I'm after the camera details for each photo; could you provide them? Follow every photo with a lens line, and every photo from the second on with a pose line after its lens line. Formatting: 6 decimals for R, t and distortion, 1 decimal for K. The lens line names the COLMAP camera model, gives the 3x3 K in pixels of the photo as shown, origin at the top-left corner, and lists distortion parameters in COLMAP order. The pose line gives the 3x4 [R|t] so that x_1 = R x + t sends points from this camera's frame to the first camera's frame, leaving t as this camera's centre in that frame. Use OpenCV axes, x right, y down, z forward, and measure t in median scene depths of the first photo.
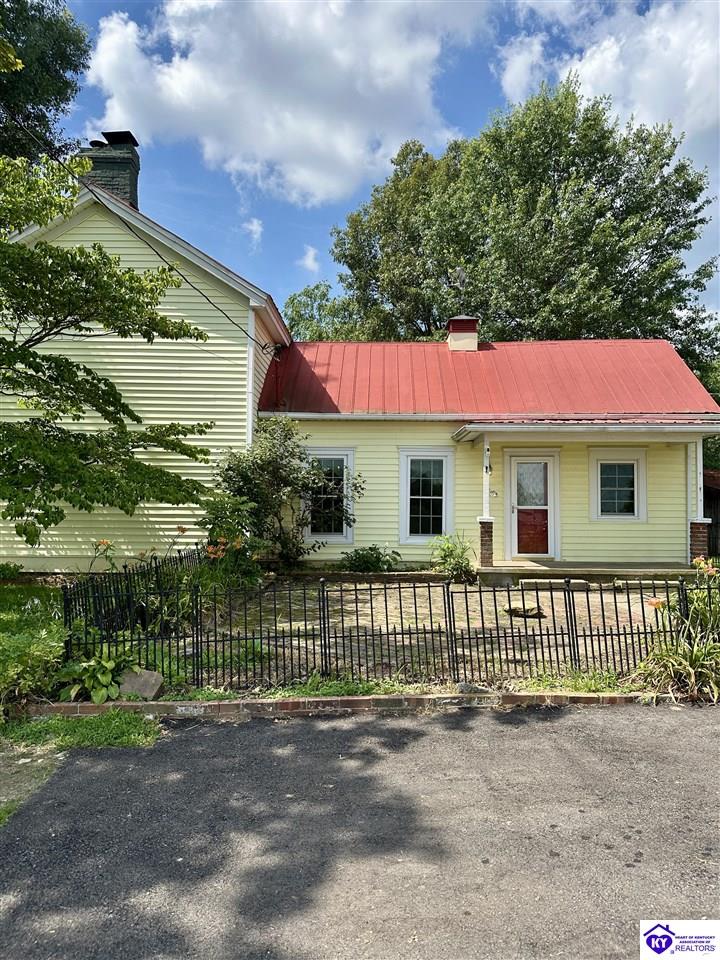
lens RADIAL K [[679.7, 0, 351.8], [0, 679.7, 484.8], [0, 0, 1]] dist [0.053798, -0.052231]
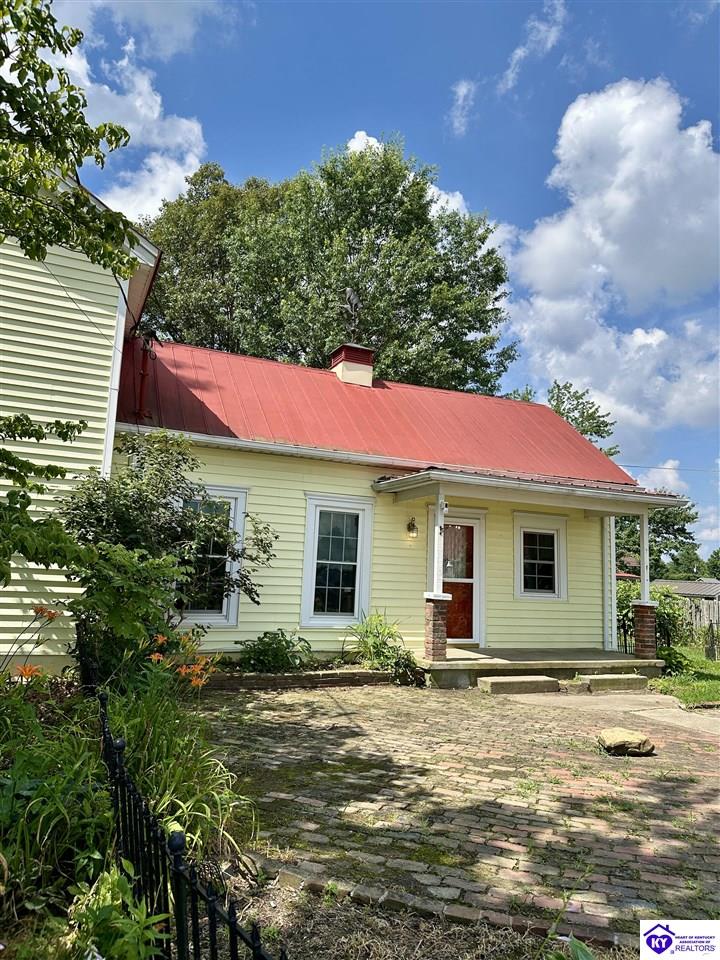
lens RADIAL K [[675.1, 0, 364.3], [0, 675.1, 467.6], [0, 0, 1]] dist [0.114936, -0.170279]
pose [[0.899479, 0.098999, 0.425601, -0.193804], [-0.050460, 0.991014, -0.123875, 0.005511], [-0.434040, 0.089947, 0.896392, 0.308363]]
